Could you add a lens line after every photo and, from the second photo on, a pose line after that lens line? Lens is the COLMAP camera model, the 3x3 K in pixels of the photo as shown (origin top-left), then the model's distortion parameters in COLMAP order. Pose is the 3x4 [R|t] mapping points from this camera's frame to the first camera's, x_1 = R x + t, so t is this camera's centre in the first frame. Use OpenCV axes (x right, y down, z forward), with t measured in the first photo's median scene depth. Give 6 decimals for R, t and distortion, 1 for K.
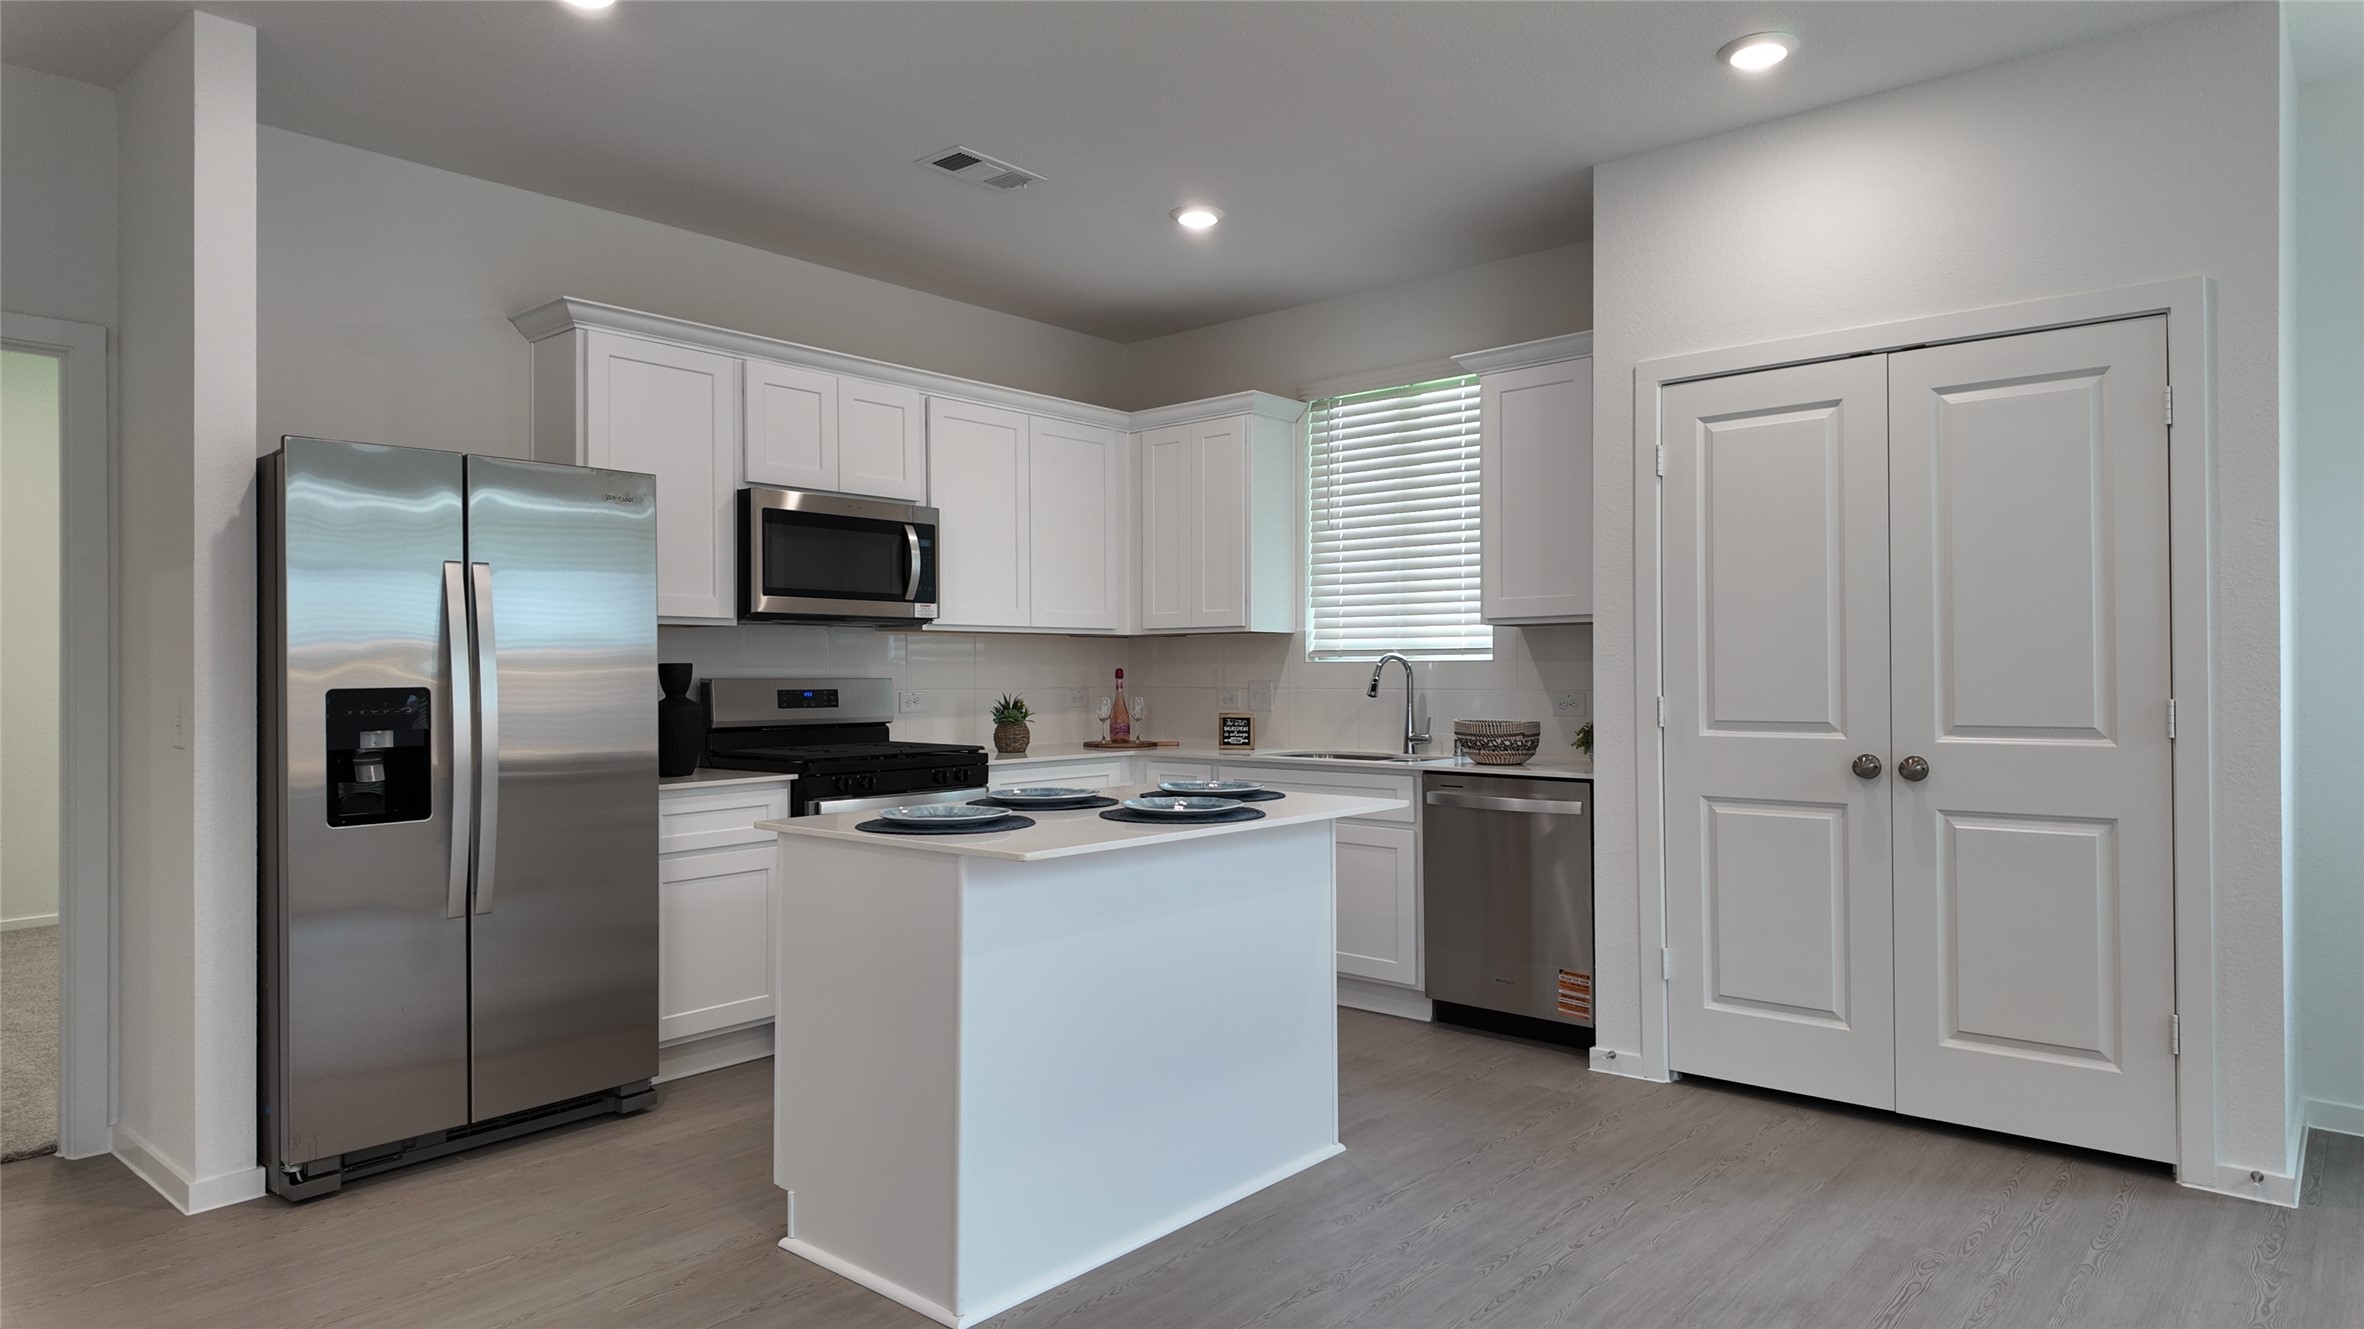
lens RADIAL K [[1361.9, 0, 1200.7], [0, 1361.9, 663.2], [0, 0, 1]] dist [0.001979, 0.003621]
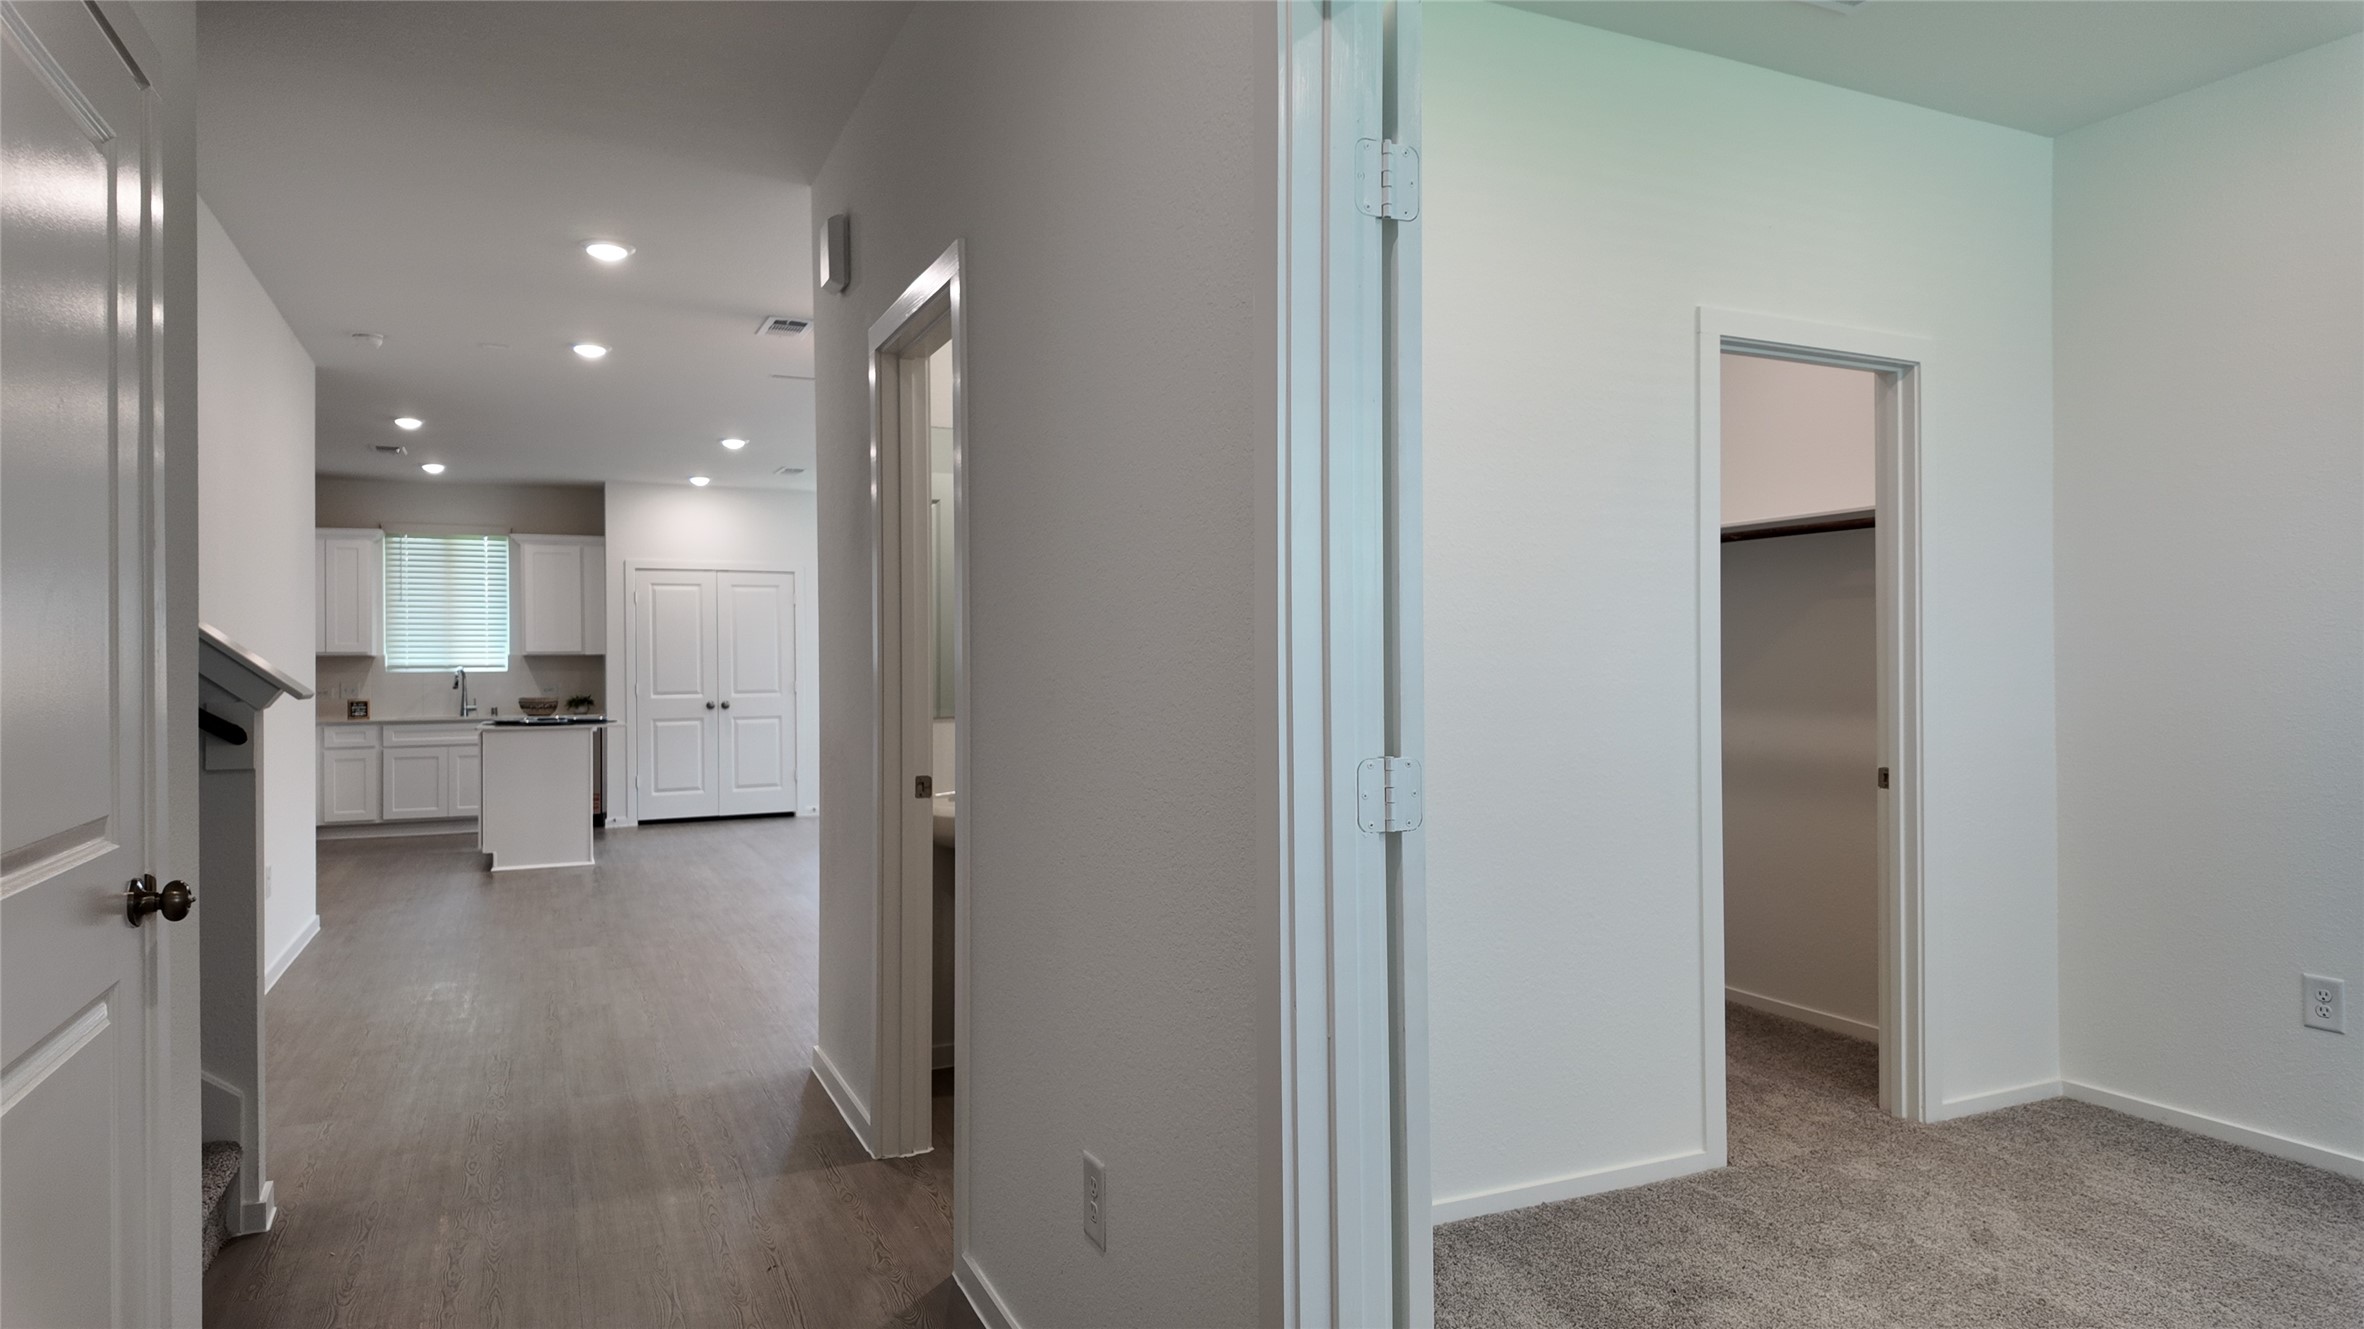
lens RADIAL K [[1361.9, 0, 1200.6], [0, 1361.9, 664.4], [0, 0, 1]] dist [0.001979, 0.003621]
pose [[0.427056, -0.005369, 0.904209, -1.646765], [0.001563, 0.999985, 0.005199, -0.027139], [-0.904224, -0.000807, 0.427058, -1.184375]]
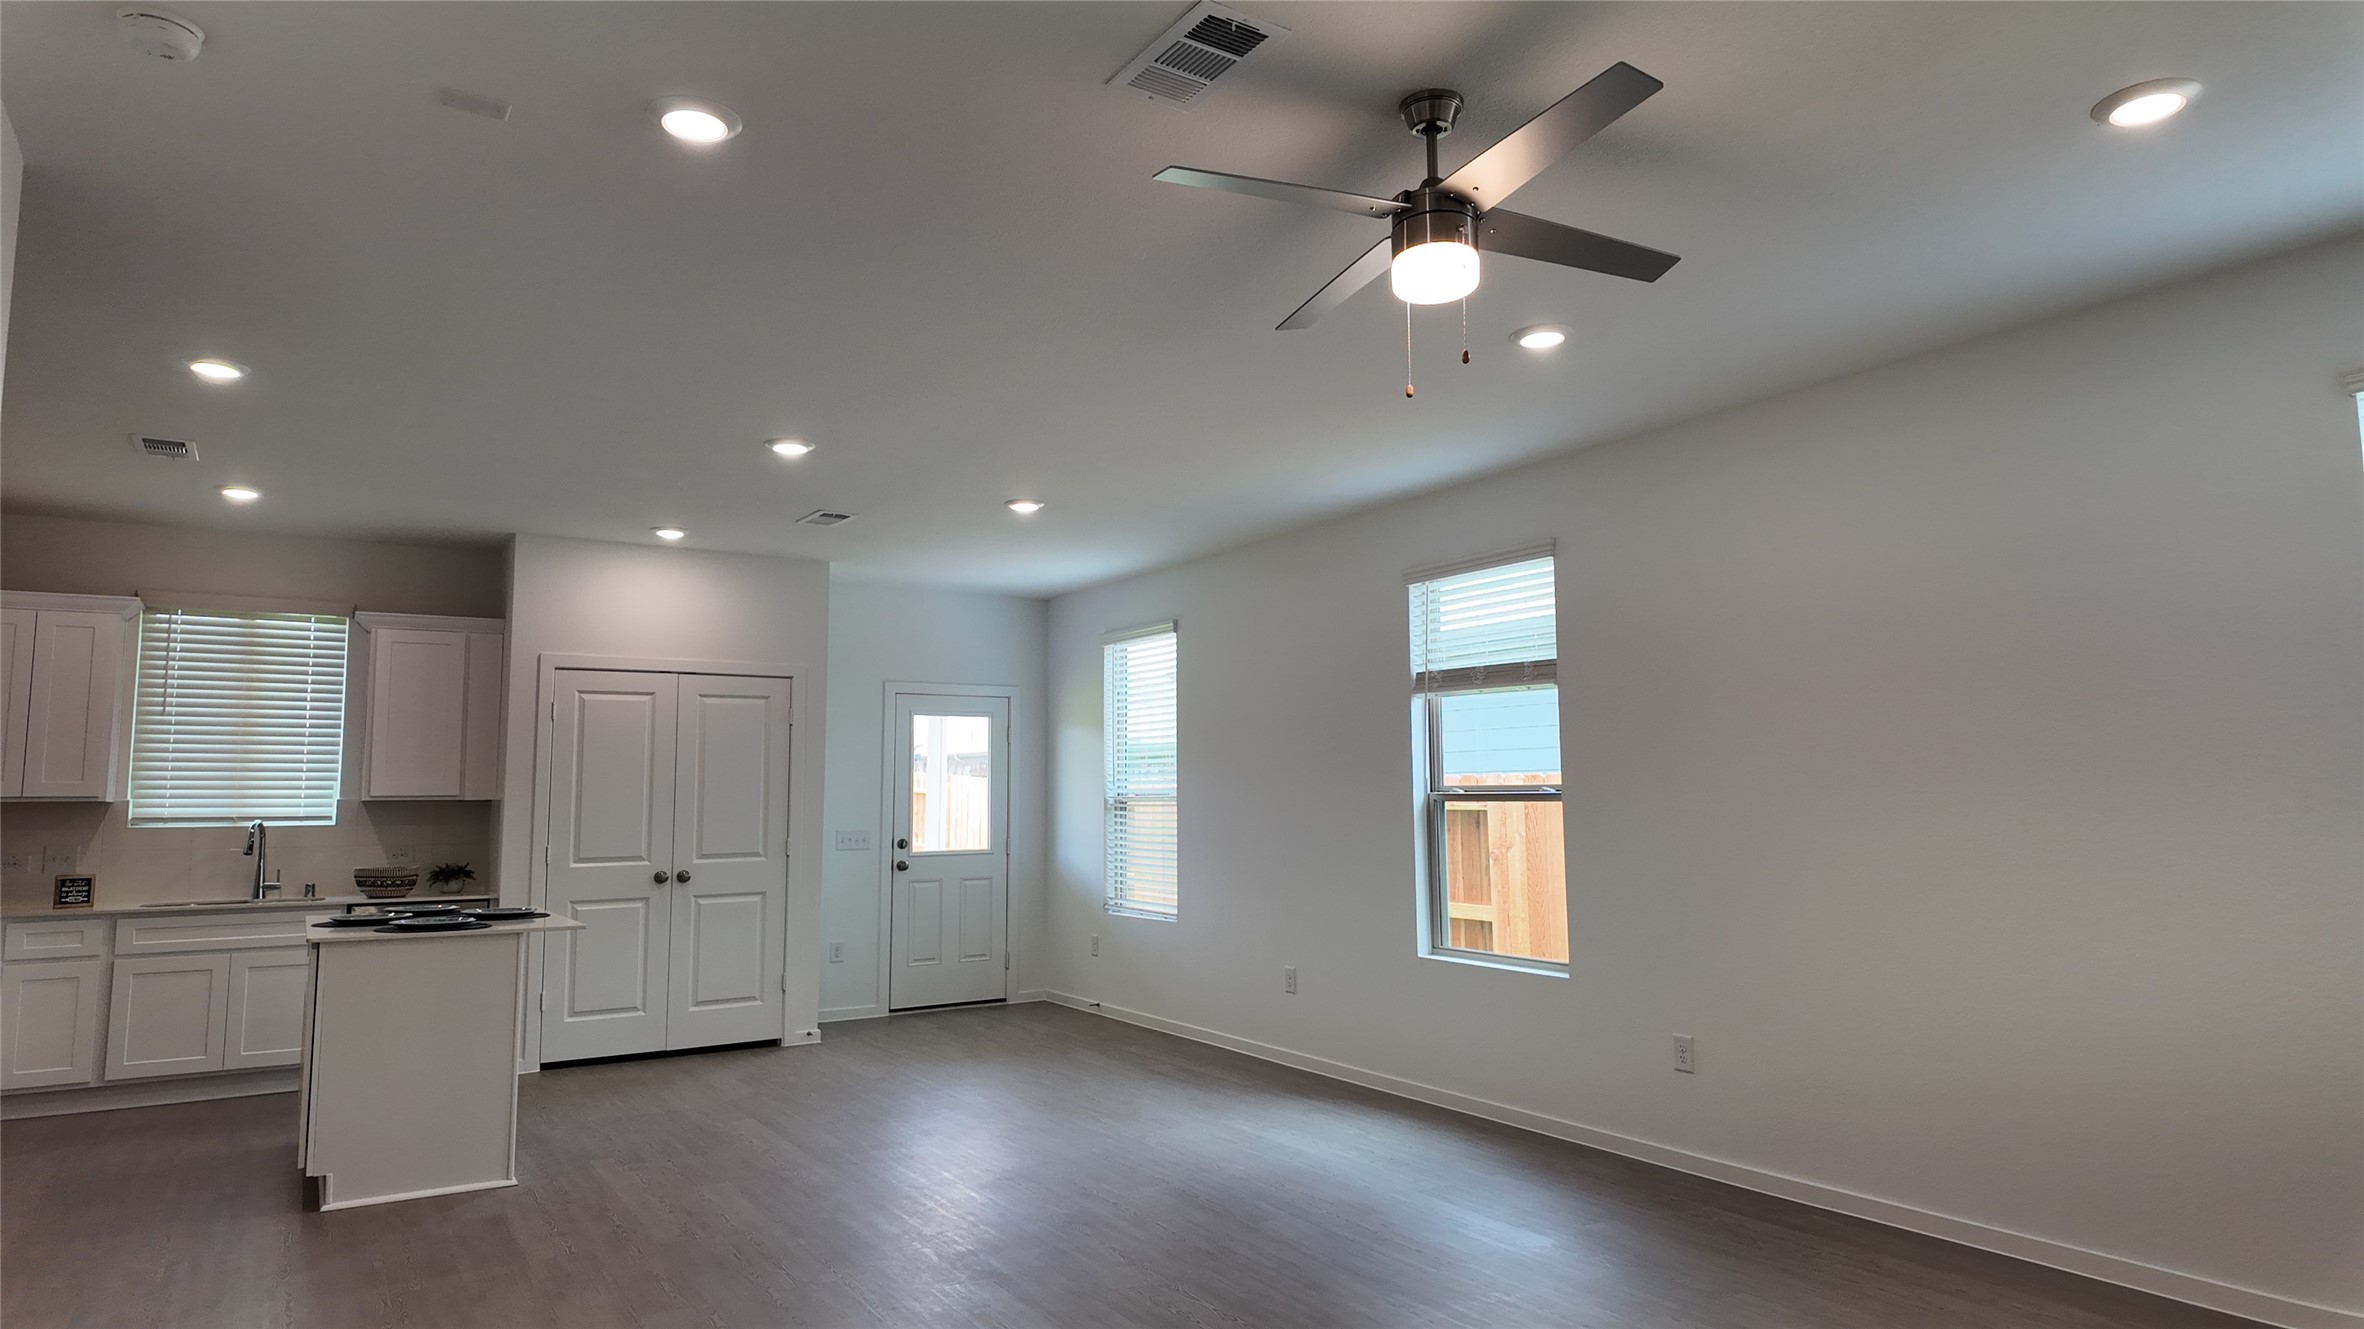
lens RADIAL K [[1361.9, 0, 1174.9], [0, 1361.9, 667.8], [0, 0, 1]] dist [0.001979, 0.003621]
pose [[0.317728, 0.090354, 0.943867, -1.085346], [0.001514, 0.995400, -0.095797, -0.034291], [-0.948181, 0.031866, 0.316129, -0.326193]]
